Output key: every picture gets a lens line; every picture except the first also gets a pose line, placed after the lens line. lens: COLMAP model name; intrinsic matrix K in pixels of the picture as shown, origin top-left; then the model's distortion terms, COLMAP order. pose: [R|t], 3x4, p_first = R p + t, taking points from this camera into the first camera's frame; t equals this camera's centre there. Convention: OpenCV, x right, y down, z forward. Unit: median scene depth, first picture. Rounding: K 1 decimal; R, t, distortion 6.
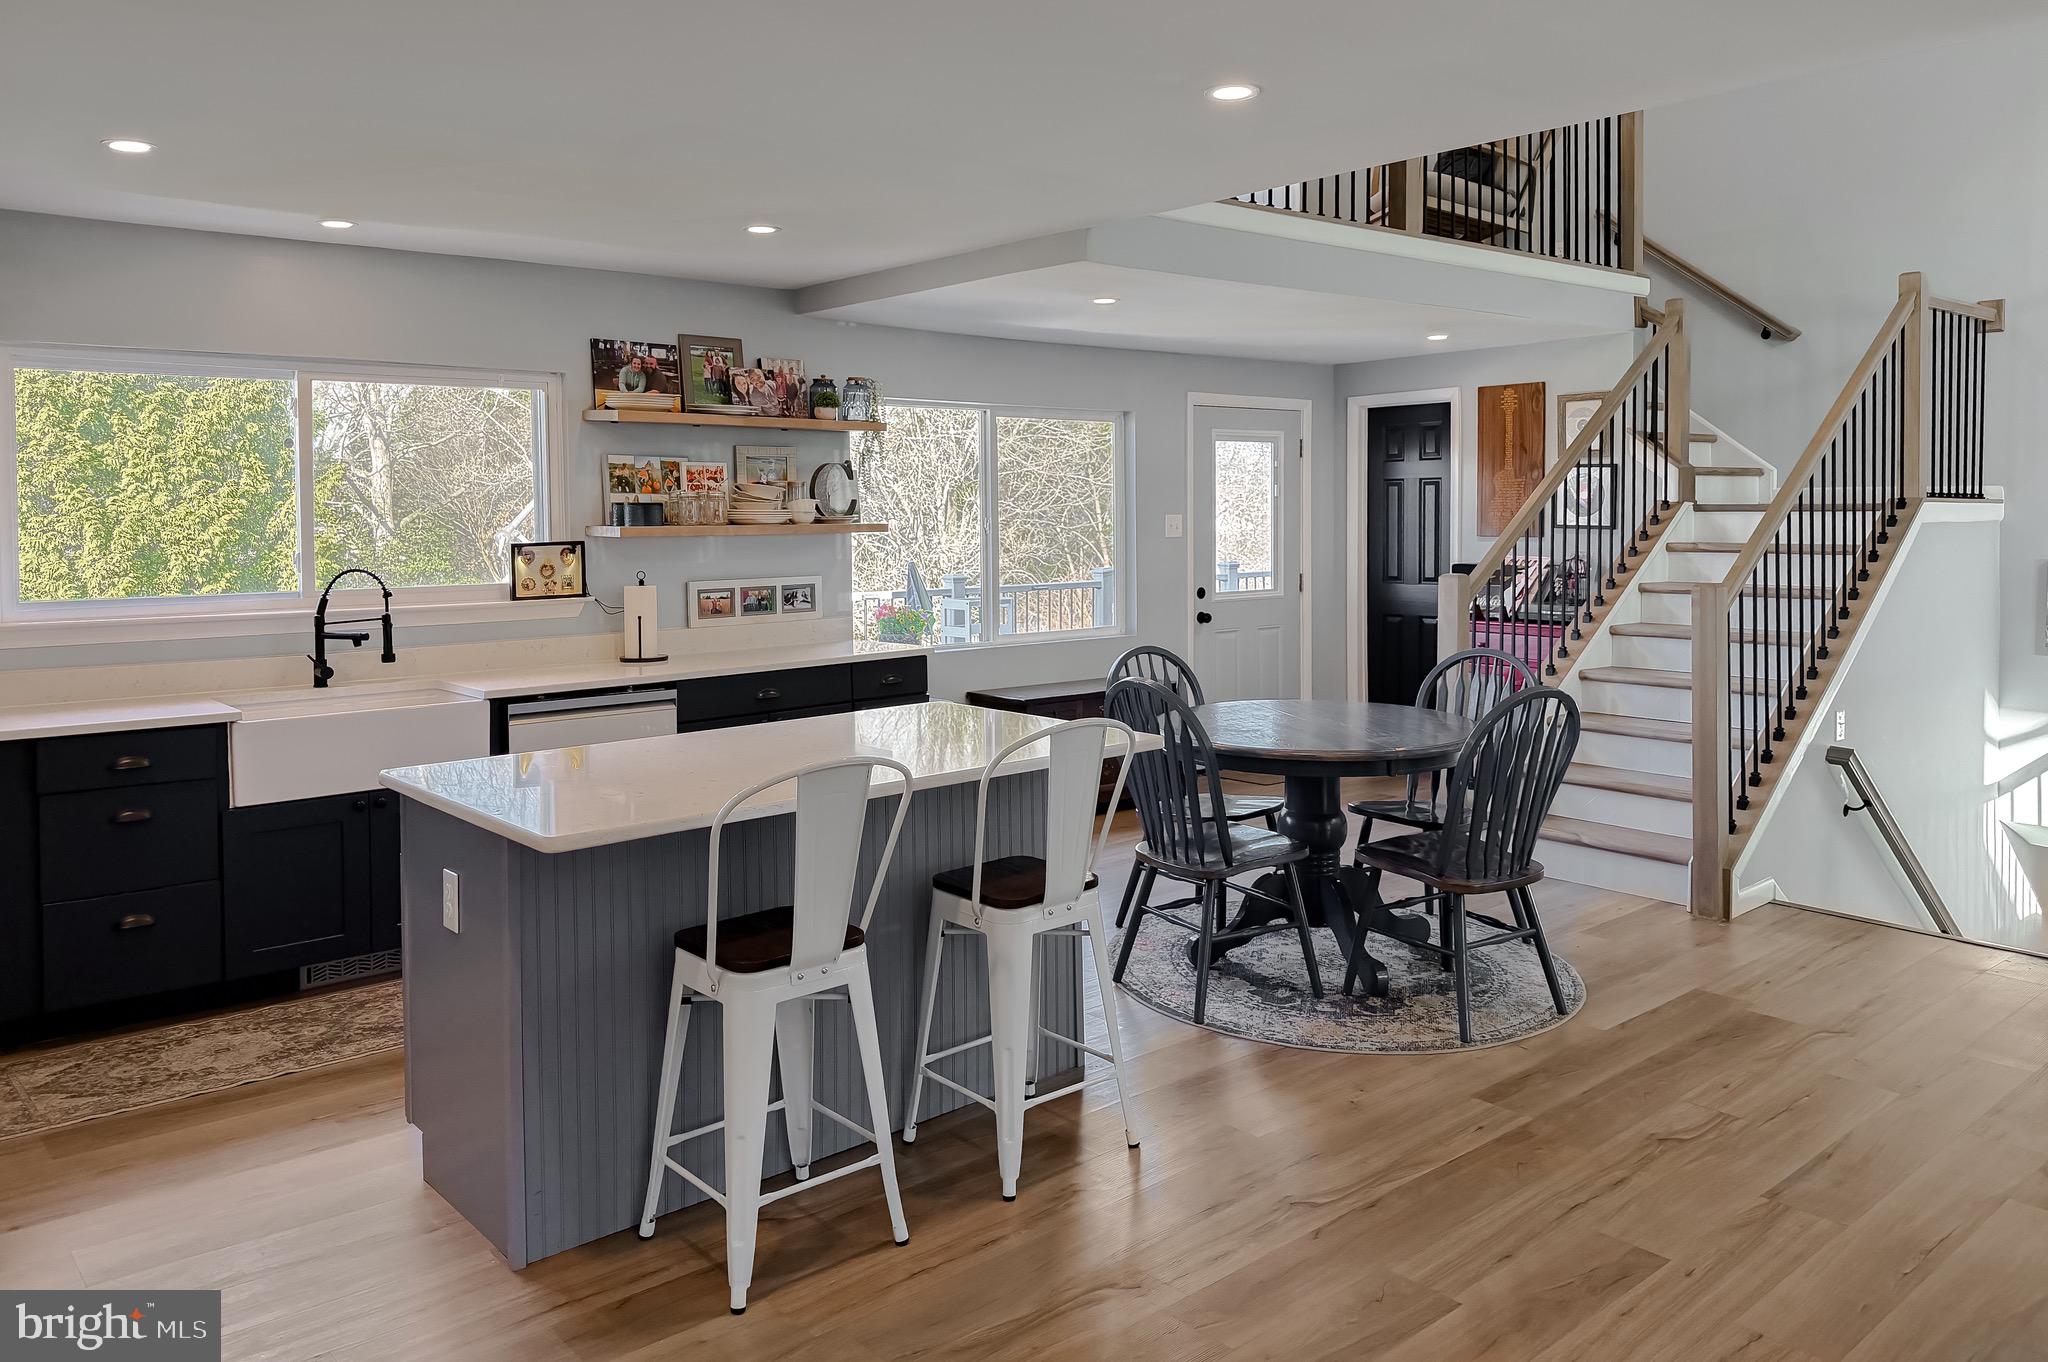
lens RADIAL K [[1450.0, 0, 1032.6], [0, 1450.0, 553.1], [0, 0, 1]] dist [0.044248, -0.065719]
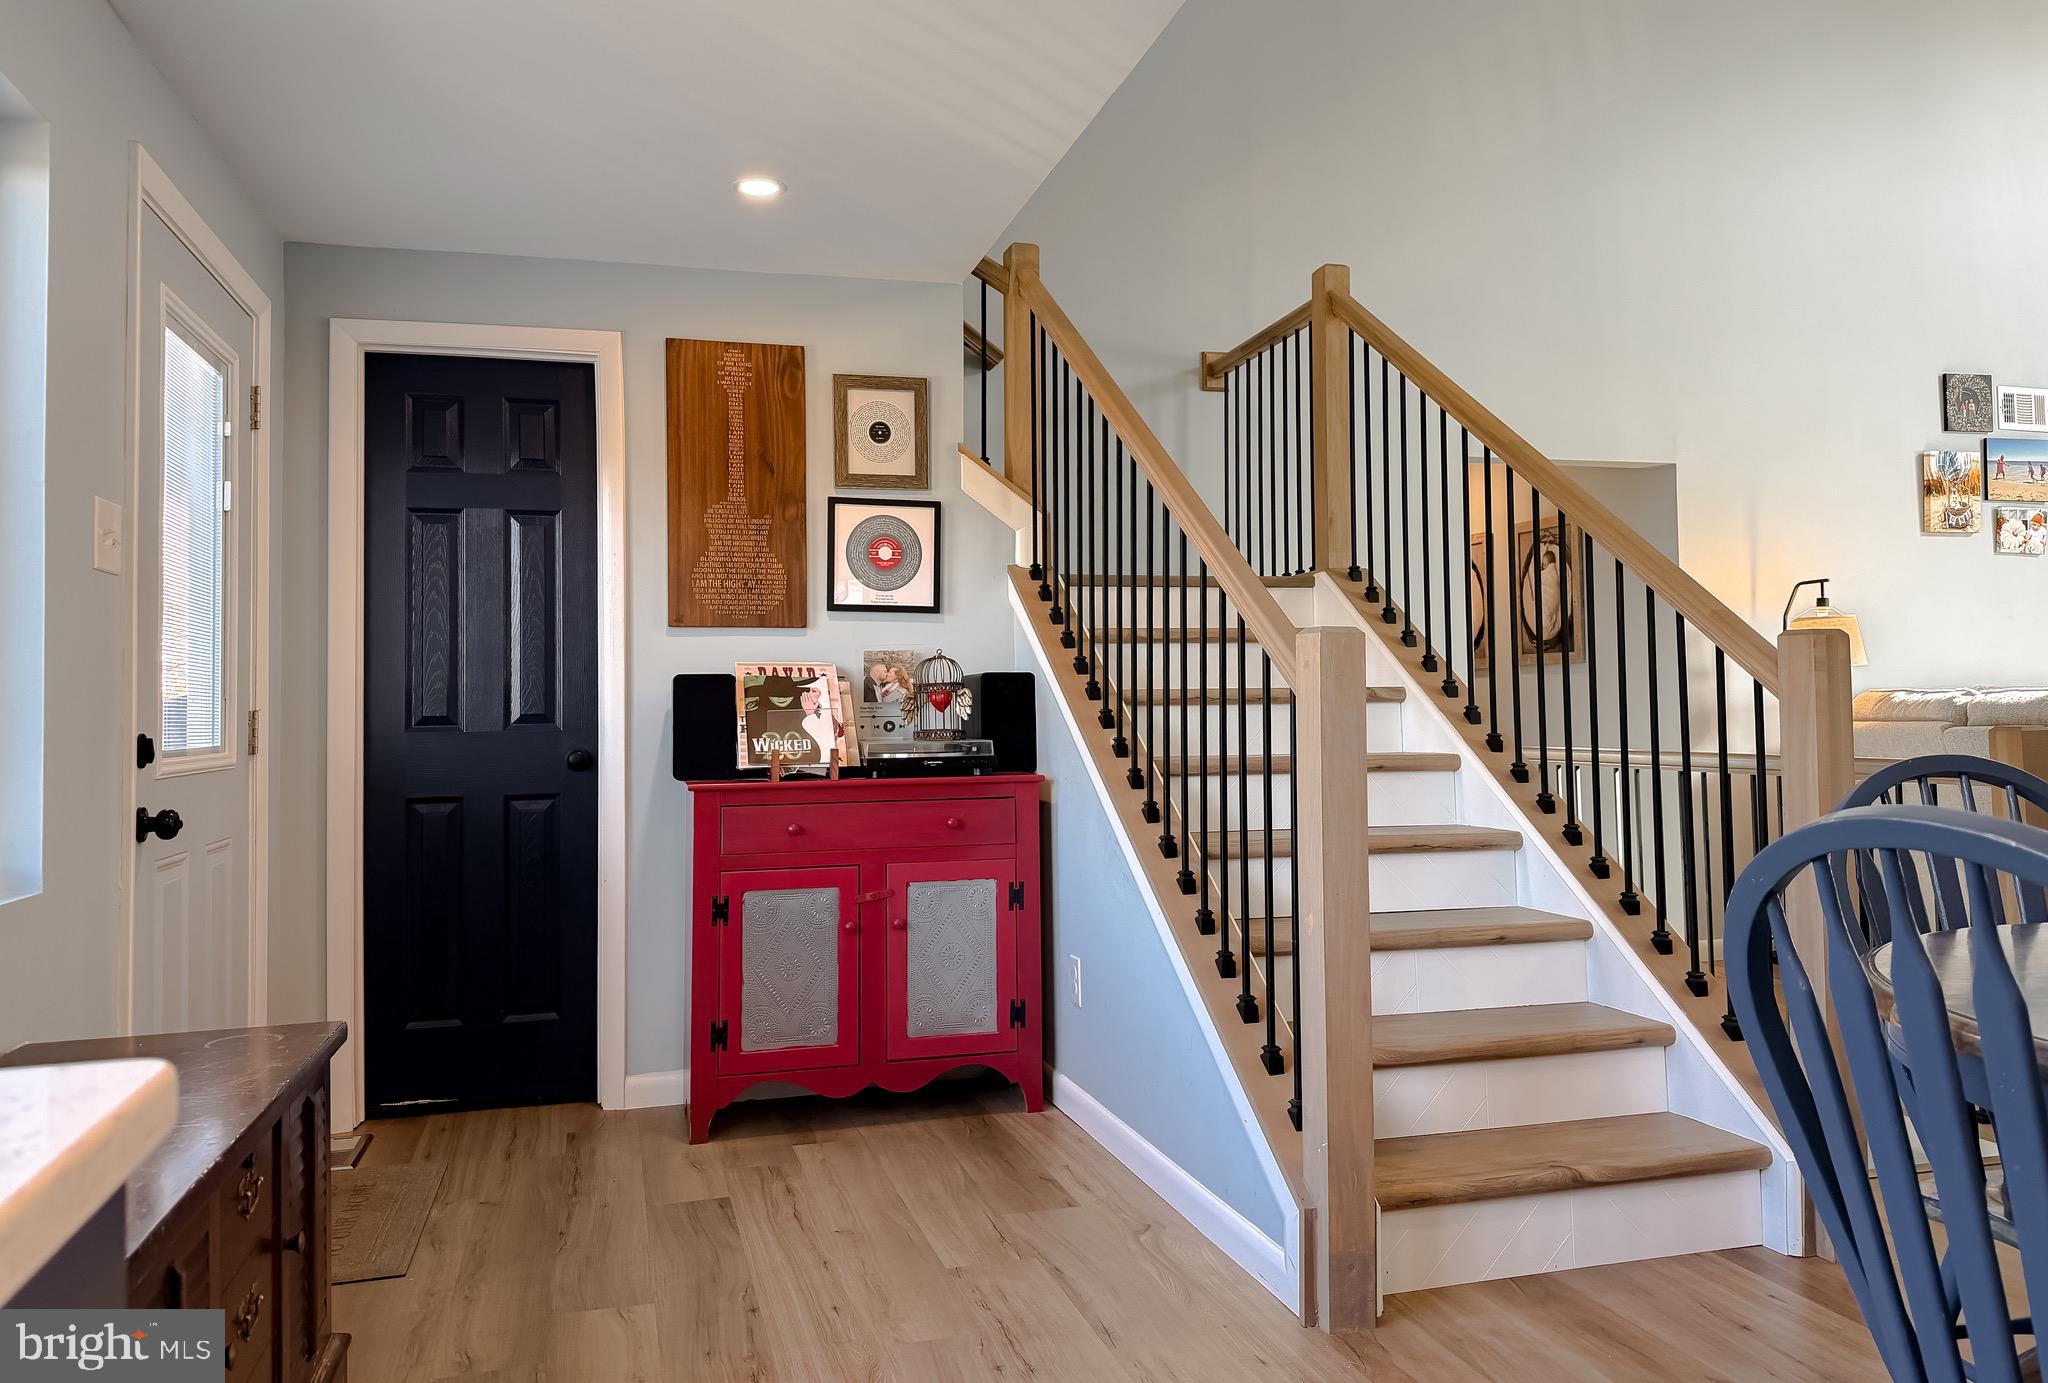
lens RADIAL K [[1442.1, 0, 1029.1], [0, 1442.1, 641.3], [0, 0, 1]] dist [0.056808, -0.048766]
pose [[0.423363, 0.043705, 0.904905, -0.141443], [0.038503, 0.997065, -0.066170, 0.045056], [-0.905142, 0.062855, 0.420438, 0.931911]]
